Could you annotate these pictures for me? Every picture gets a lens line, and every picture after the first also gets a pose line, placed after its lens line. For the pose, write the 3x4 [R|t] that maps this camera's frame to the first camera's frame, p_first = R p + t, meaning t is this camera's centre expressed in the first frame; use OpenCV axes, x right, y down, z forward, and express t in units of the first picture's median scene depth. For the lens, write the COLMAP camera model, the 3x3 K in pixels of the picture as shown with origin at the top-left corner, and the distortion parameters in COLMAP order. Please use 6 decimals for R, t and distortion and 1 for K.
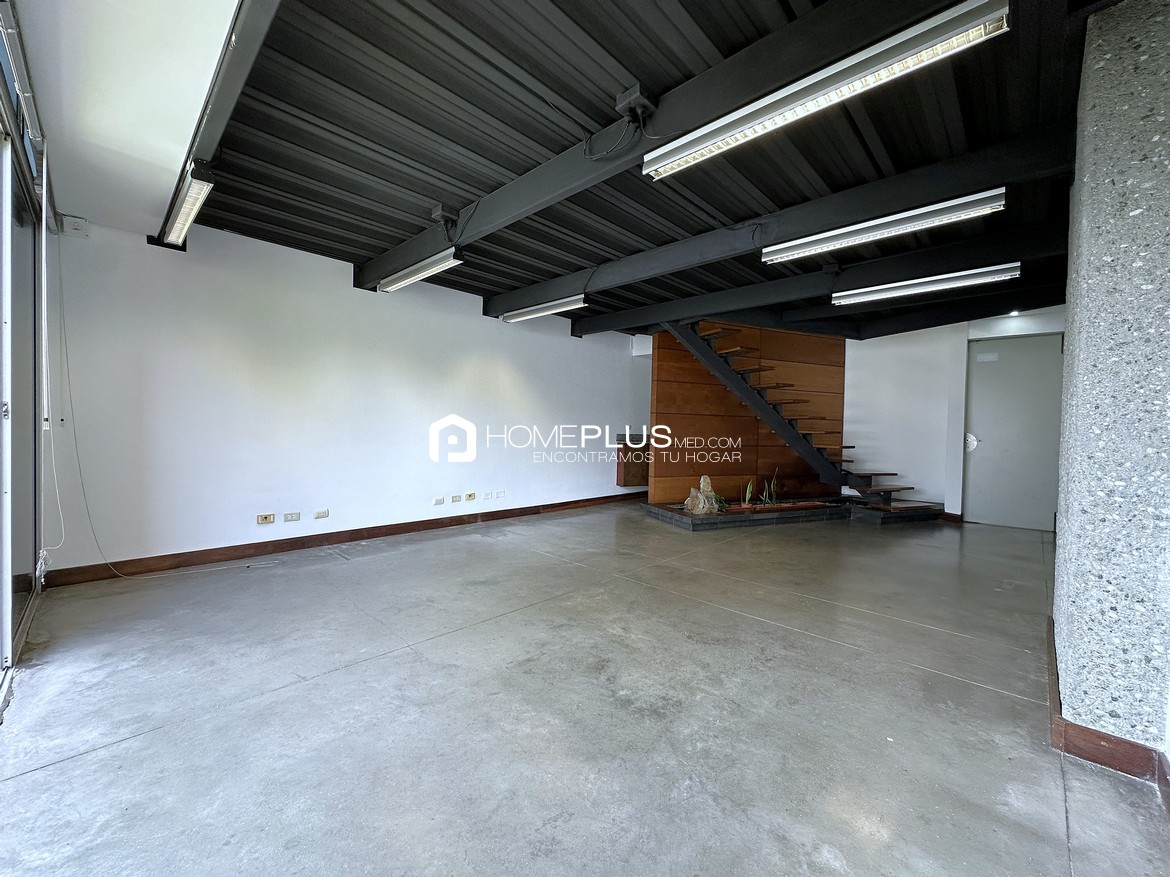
lens RADIAL K [[469.0, 0, 585.2], [0, 469.0, 437.8], [0, 0, 1]] dist [-0.002465, 0.000711]
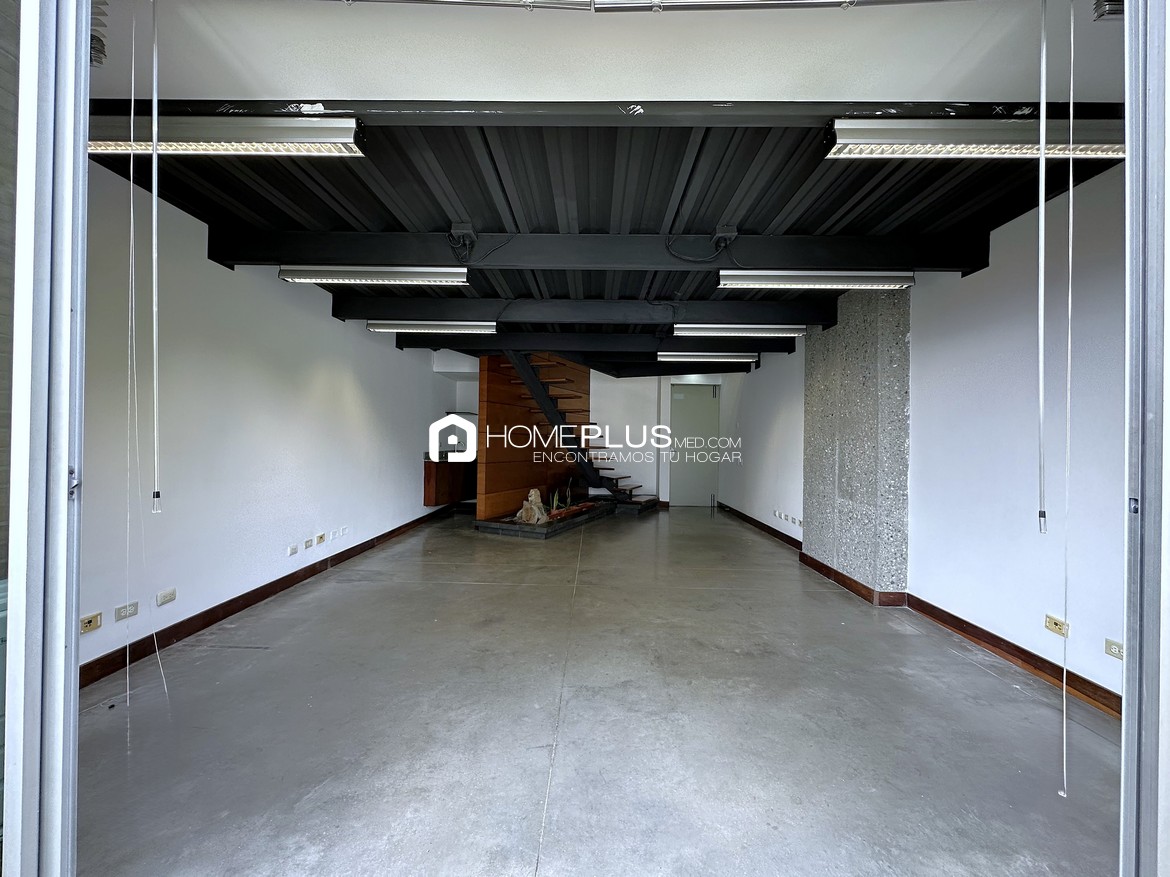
lens RADIAL K [[467.8, 0, 586.0], [0, 467.8, 436.1], [0, 0, 1]] dist [-0.002039, 0.000467]
pose [[0.731522, -0.002261, 0.681814, -0.796733], [0.011331, 0.999897, -0.008841, -0.067322], [-0.681724, 0.014193, 0.731472, 0.169958]]
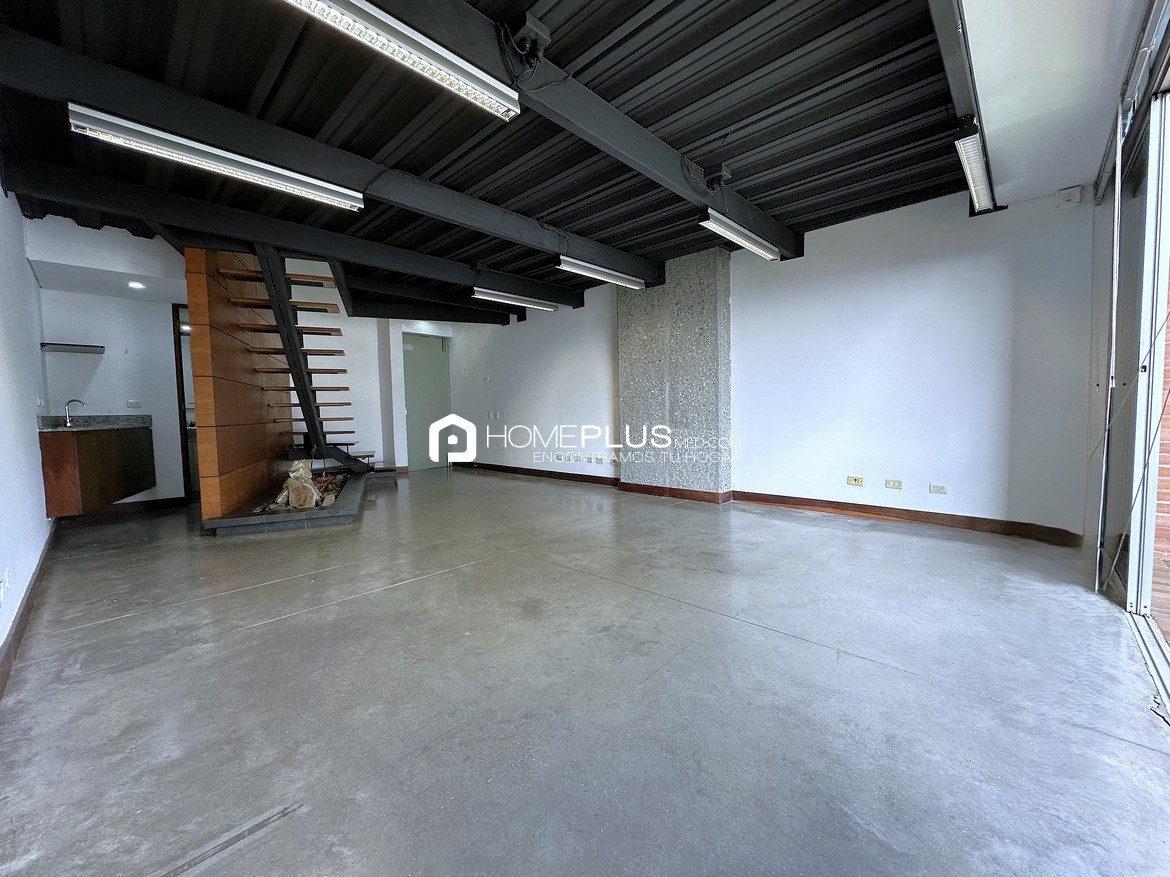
lens RADIAL K [[467.8, 0, 586.0], [0, 467.8, 436.1], [0, 0, 1]] dist [-0.002039, 0.000467]
pose [[-0.011002, -0.075394, 0.997093, -0.996157], [0.037343, 0.996427, 0.075756, -0.001478], [-0.999242, 0.038067, -0.008147, 0.999087]]
